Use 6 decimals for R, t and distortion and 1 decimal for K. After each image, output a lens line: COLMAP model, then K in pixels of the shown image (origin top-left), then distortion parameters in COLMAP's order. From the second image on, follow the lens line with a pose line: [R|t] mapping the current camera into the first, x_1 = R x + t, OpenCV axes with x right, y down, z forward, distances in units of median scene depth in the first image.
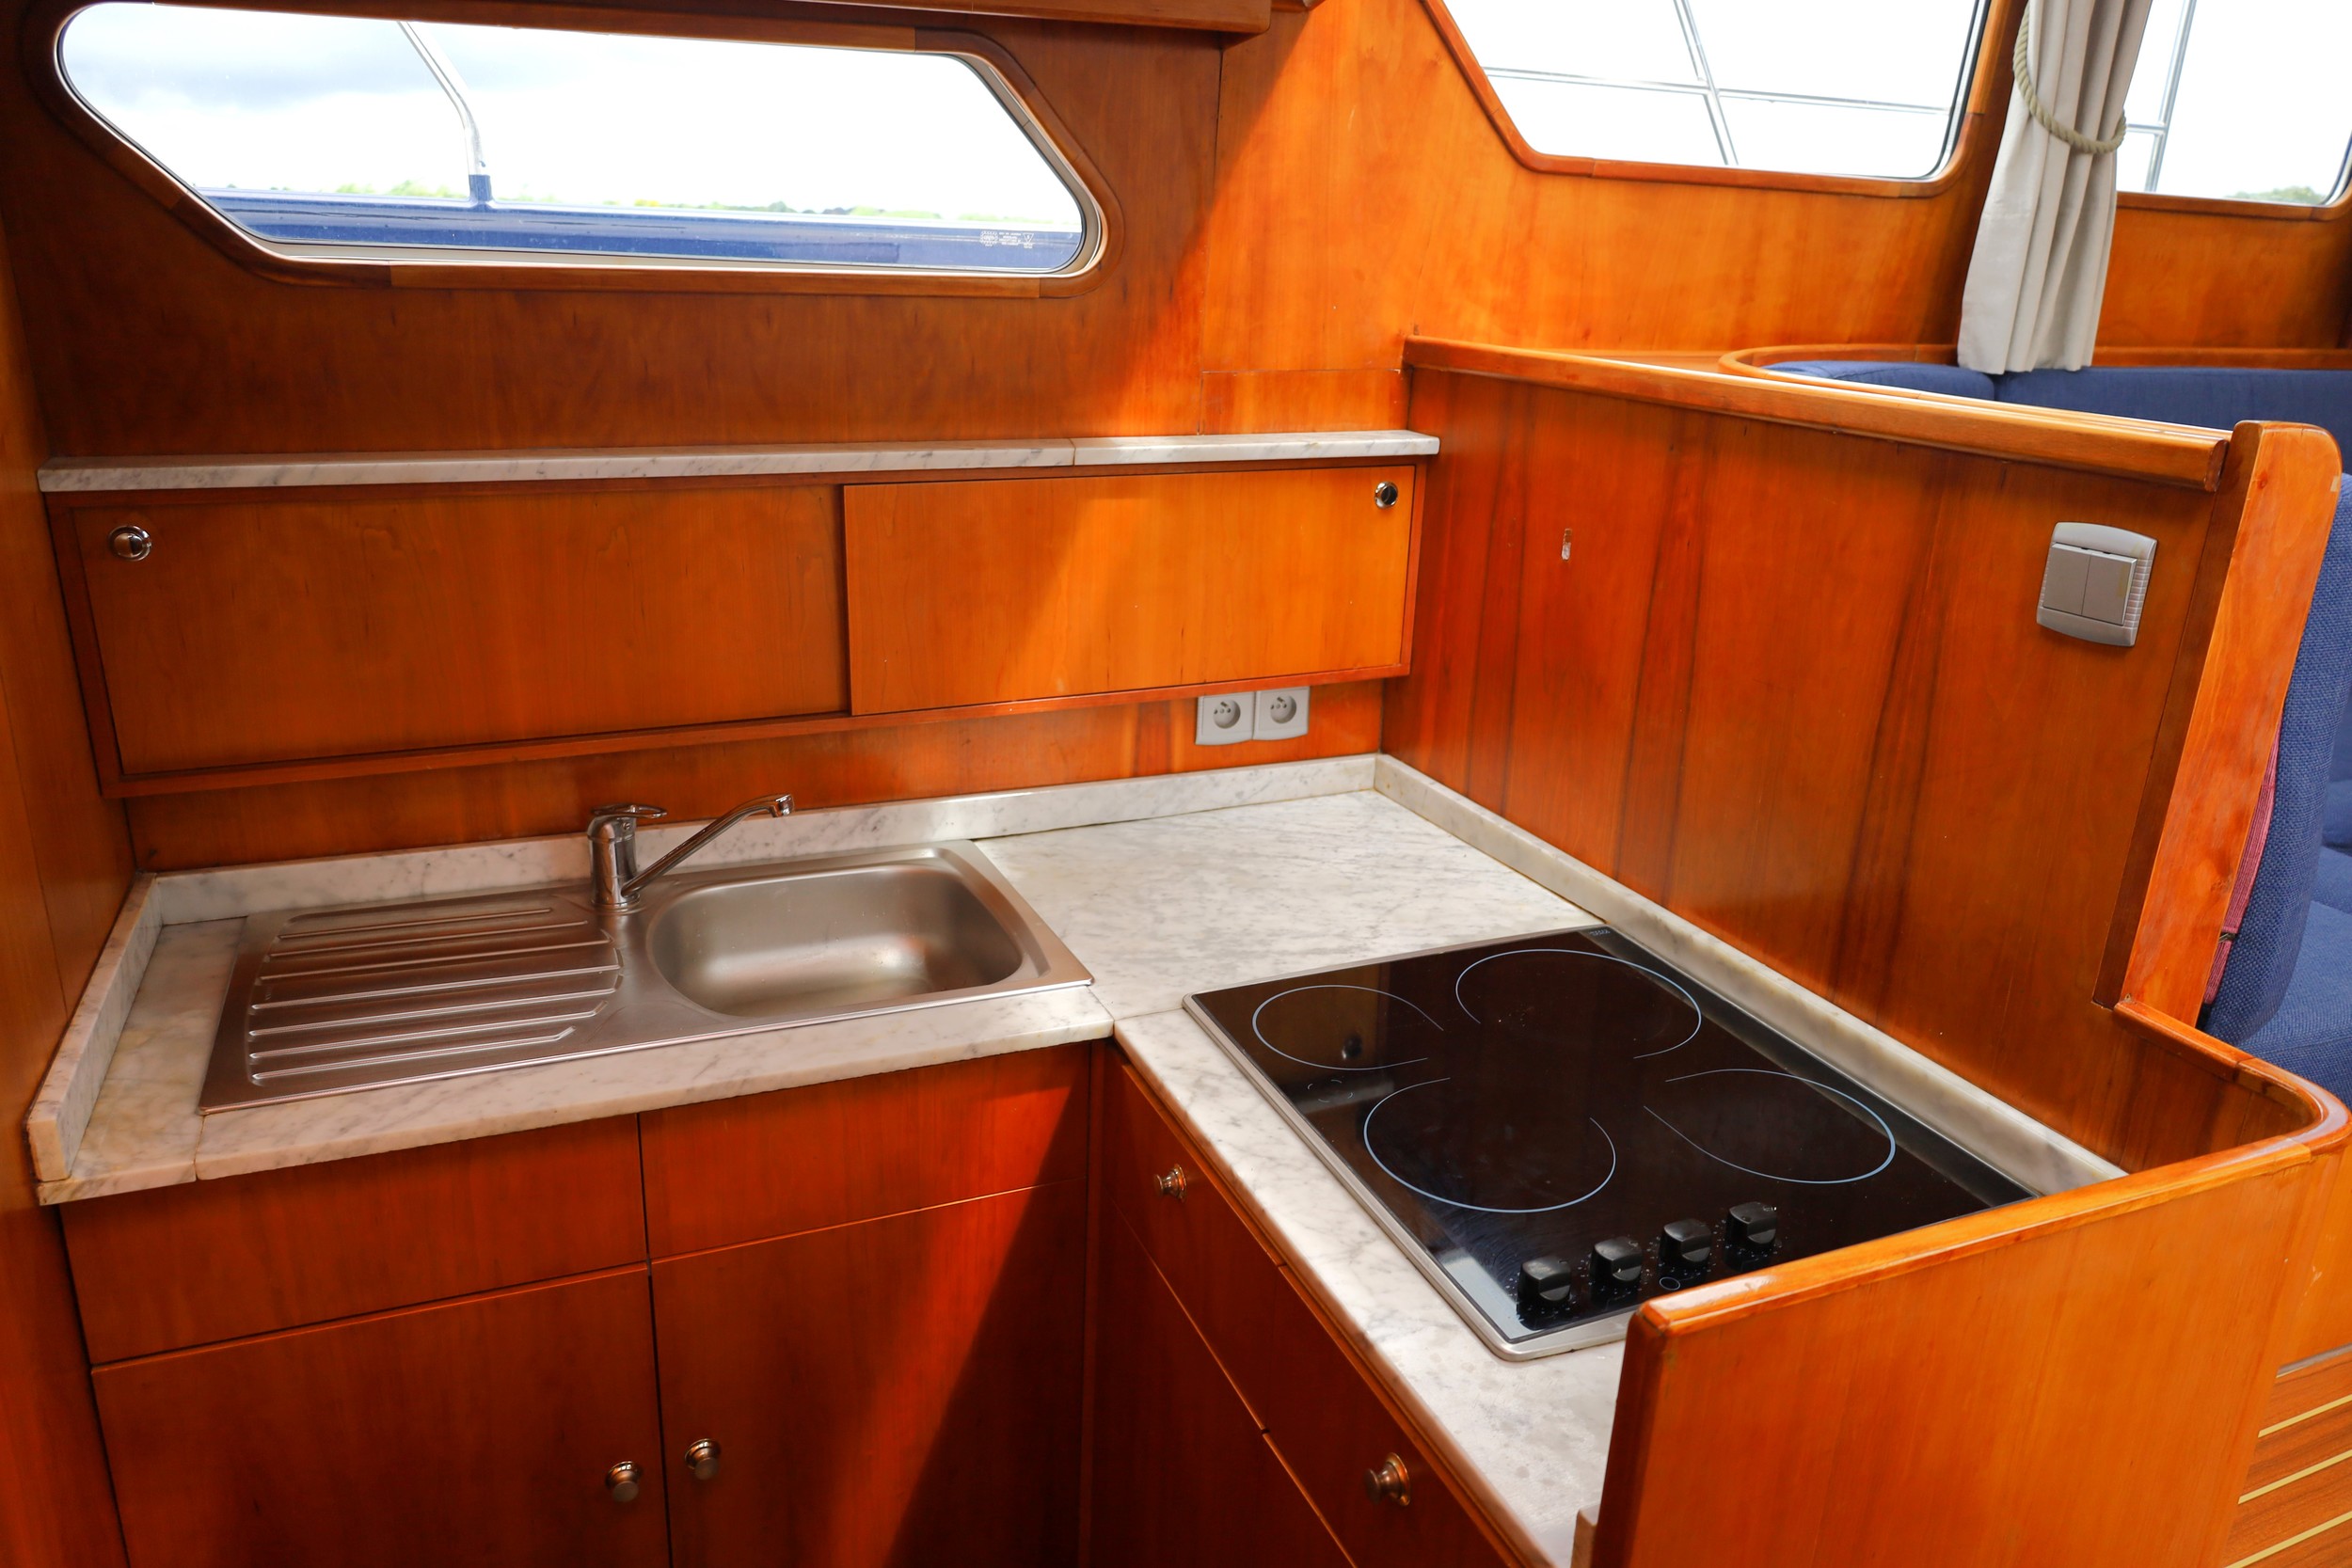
lens RADIAL K [[1657.1, 0, 1163.5], [0, 1657.1, 781.2], [0, 0, 1]] dist [-0.003446, -0.001445]
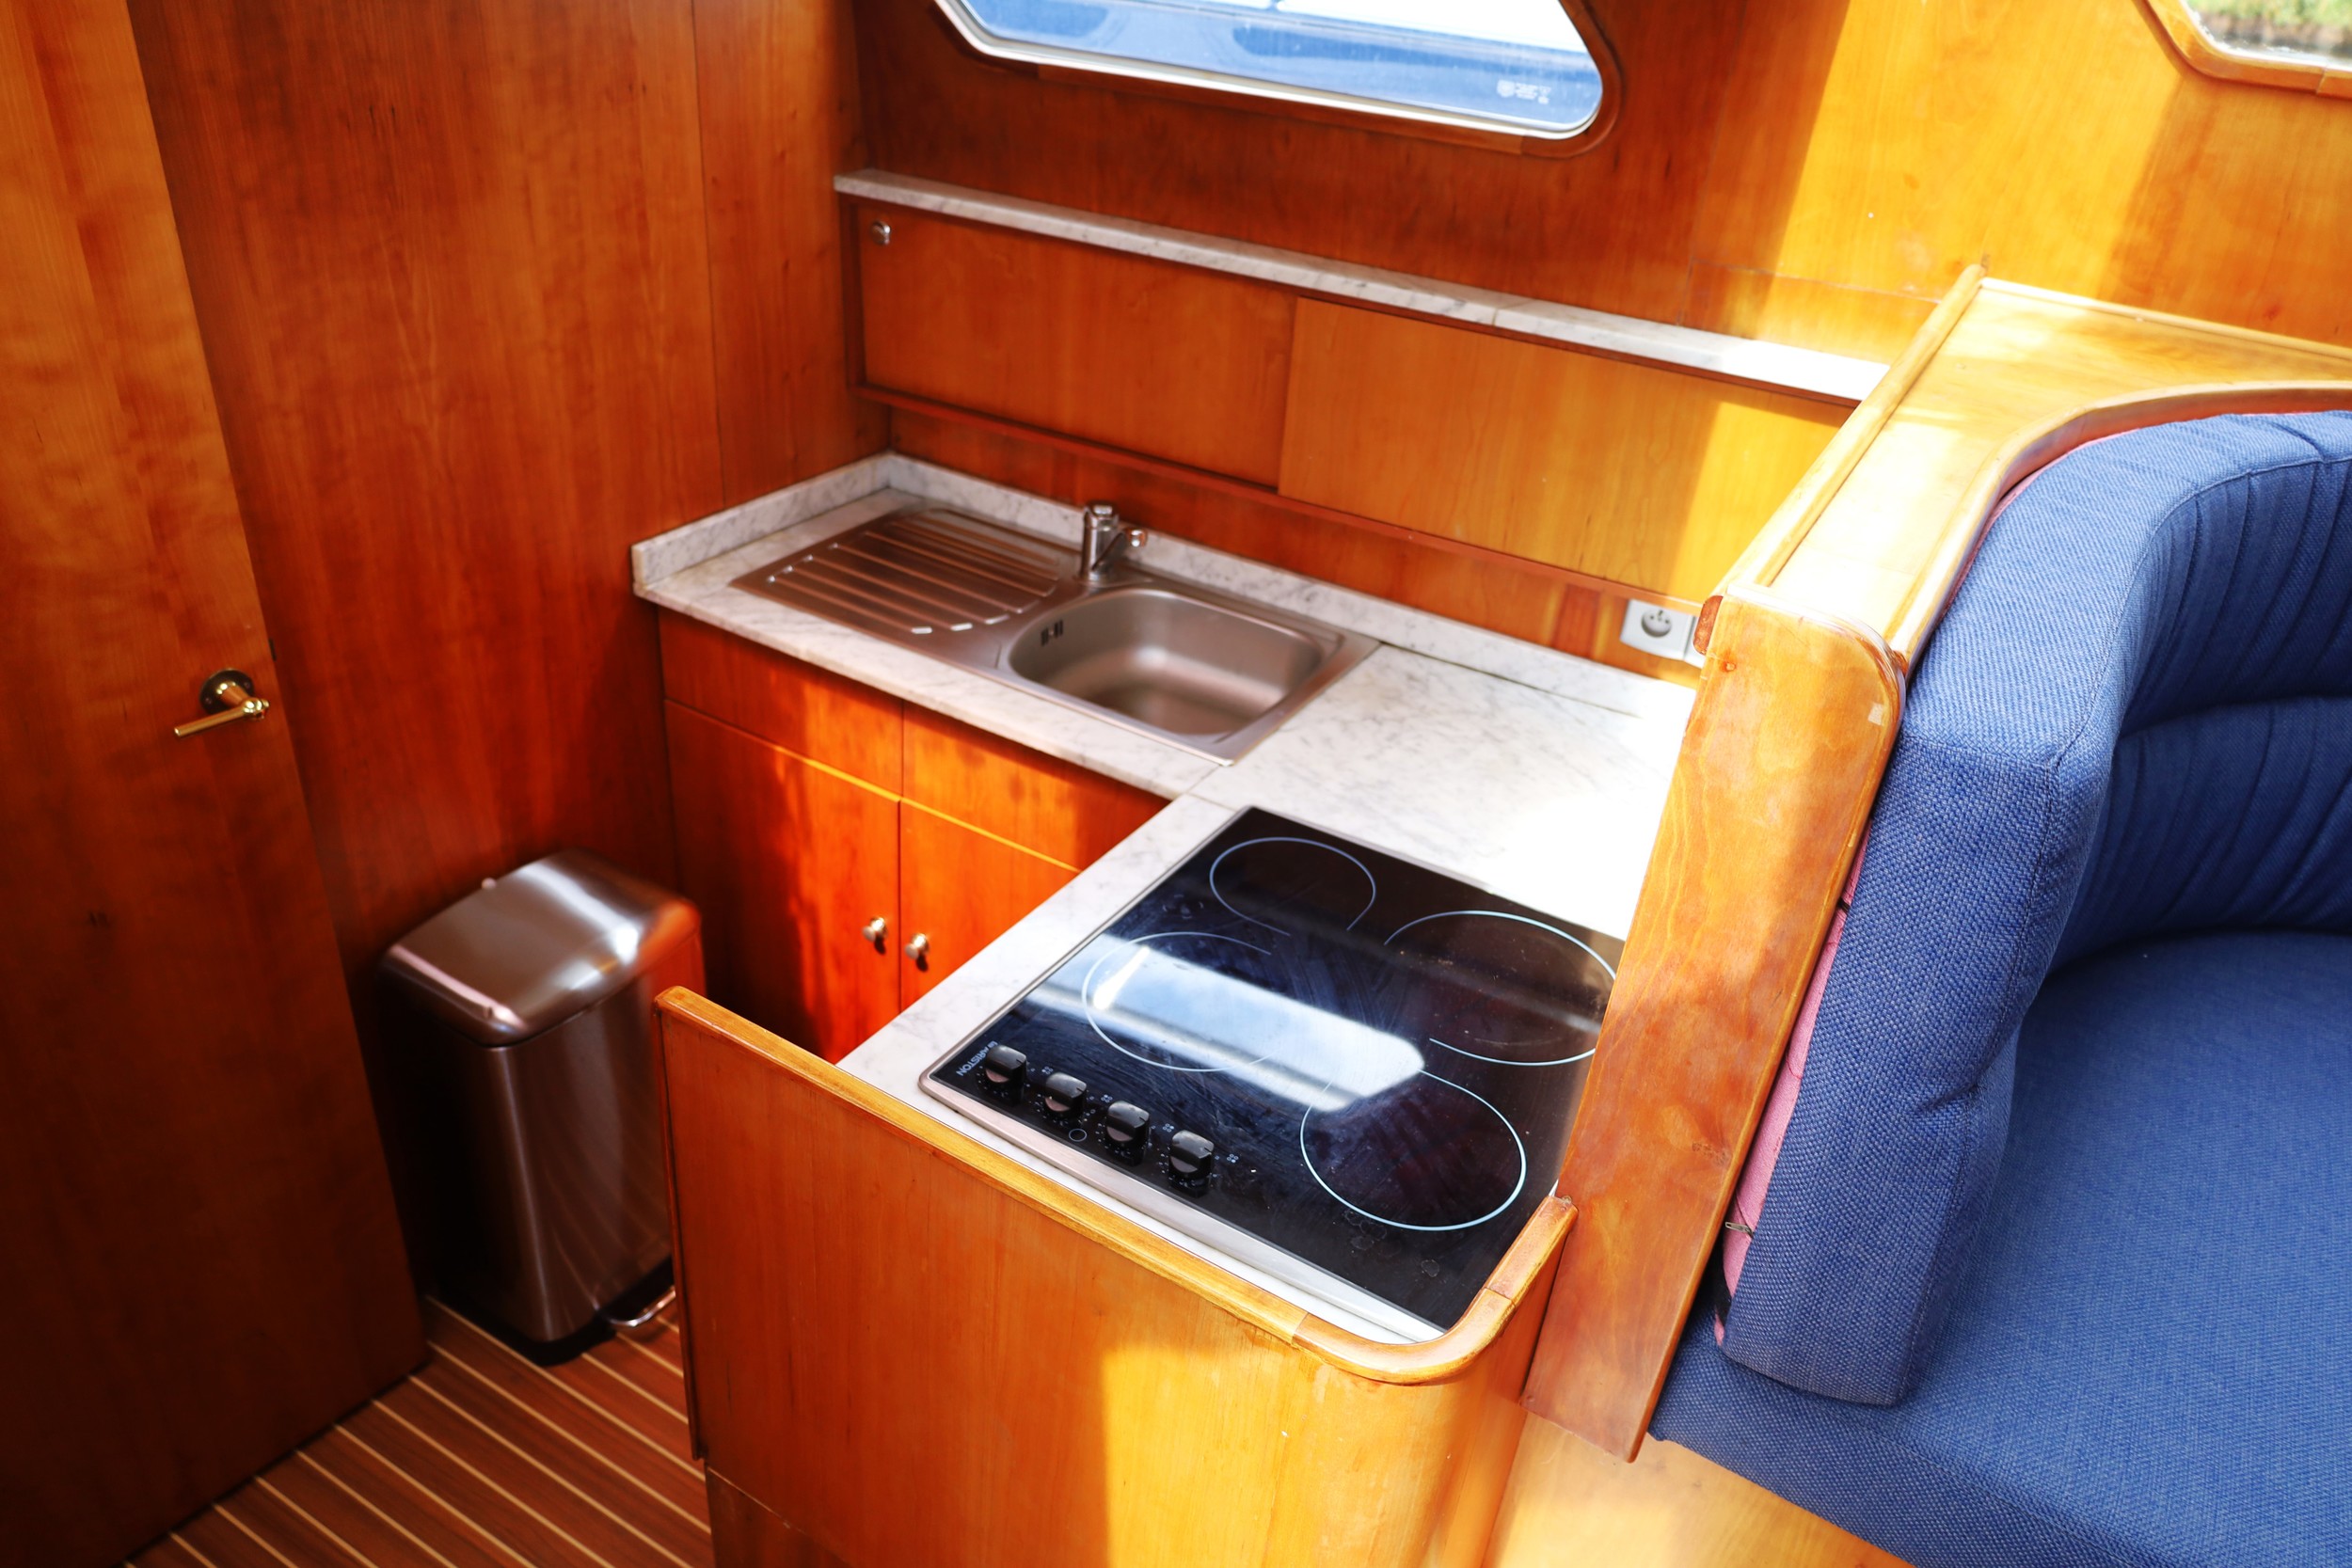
lens RADIAL K [[1657.1, 0, 1172.1], [0, 1657.1, 779.4], [0, 0, 1]] dist [-0.003446, -0.001445]
pose [[0.571114, 0.416121, -0.707581, 0.697920], [-0.301572, 0.908072, 0.290619, -0.178976], [0.763468, 0.047410, 0.644103, 0.205508]]
